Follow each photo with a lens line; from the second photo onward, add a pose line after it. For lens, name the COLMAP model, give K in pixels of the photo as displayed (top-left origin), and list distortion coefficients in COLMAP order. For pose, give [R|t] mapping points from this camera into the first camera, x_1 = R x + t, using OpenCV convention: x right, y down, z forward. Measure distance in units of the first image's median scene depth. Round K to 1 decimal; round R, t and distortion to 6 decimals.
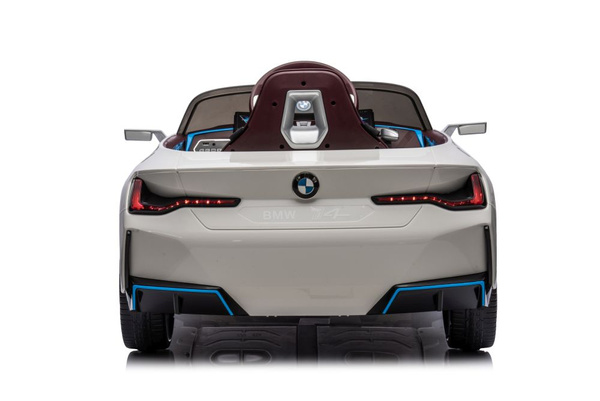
lens RADIAL K [[1153.3, 0, 296.0], [0, 1153.3, 197.2], [0, 0, 1]] dist [0.223027, 0.000000]
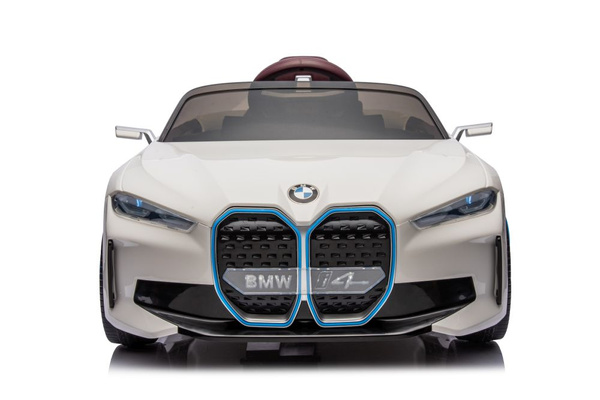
lens RADIAL K [[817.4, 0, 300.5], [0, 817.4, 198.6], [0, 0, 1]] dist [0.013622, 0.000000]
pose [[0.999926, 0.006351, 0.010412, -0.000263], [-0.006979, 0.998087, 0.061433, -0.046397], [-0.010002, -0.061501, 0.998057, 0.358387]]
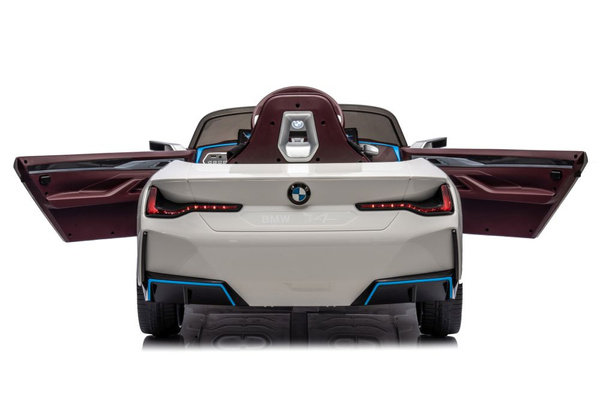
lens RADIAL K [[1153.3, 0, 302.8], [0, 1153.3, 203.3], [0, 0, 1]] dist [0.223027, 0.000000]
pose [[0.999899, 0.007964, 0.011754, -0.001325], [-0.007780, 0.999848, -0.015588, 0.017746], [-0.011876, 0.015495, 0.999809, -0.158241]]
